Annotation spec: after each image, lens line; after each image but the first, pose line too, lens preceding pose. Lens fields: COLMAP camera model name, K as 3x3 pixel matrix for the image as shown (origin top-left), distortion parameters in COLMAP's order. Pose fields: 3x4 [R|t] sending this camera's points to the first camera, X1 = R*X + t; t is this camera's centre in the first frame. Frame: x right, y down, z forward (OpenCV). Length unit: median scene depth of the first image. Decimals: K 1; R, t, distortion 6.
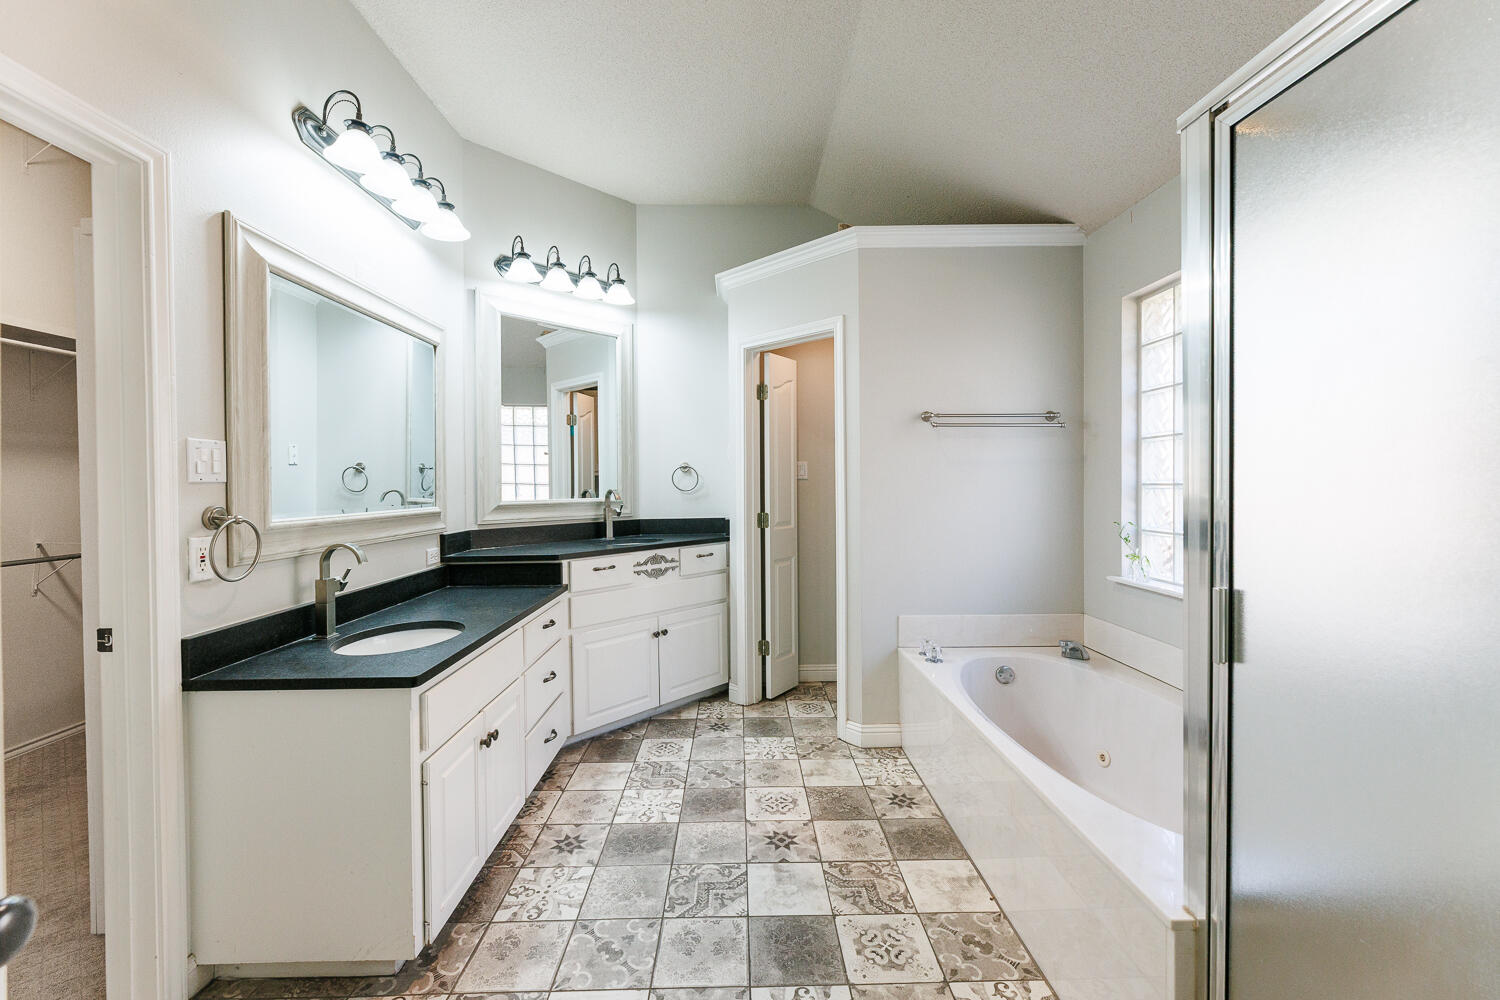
lens RADIAL K [[616.7, 0, 746.7], [0, 616.7, 491.2], [0, 0, 1]] dist [-0.000264, 0.000116]
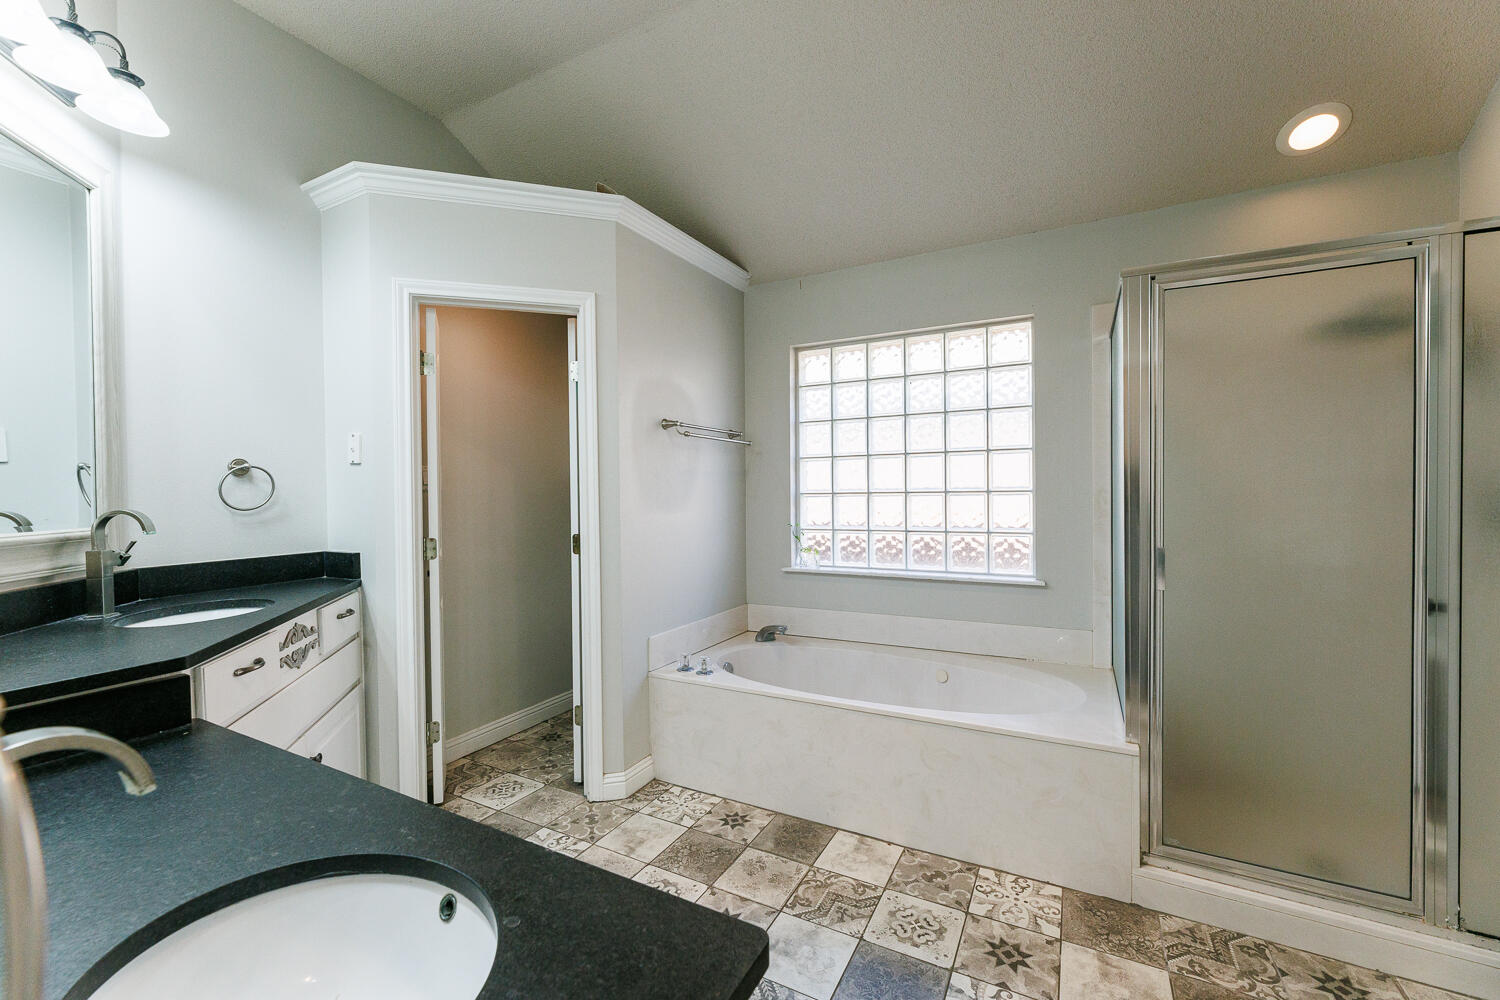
lens RADIAL K [[616.7, 0, 750.3], [0, 616.7, 498.5], [0, 0, 1]] dist [-0.000264, 0.000116]
pose [[0.483642, -0.009286, 0.875216, -0.507836], [0.021005, 0.999779, -0.001000, -0.001281], [-0.875014, 0.018867, 0.483730, 0.438886]]
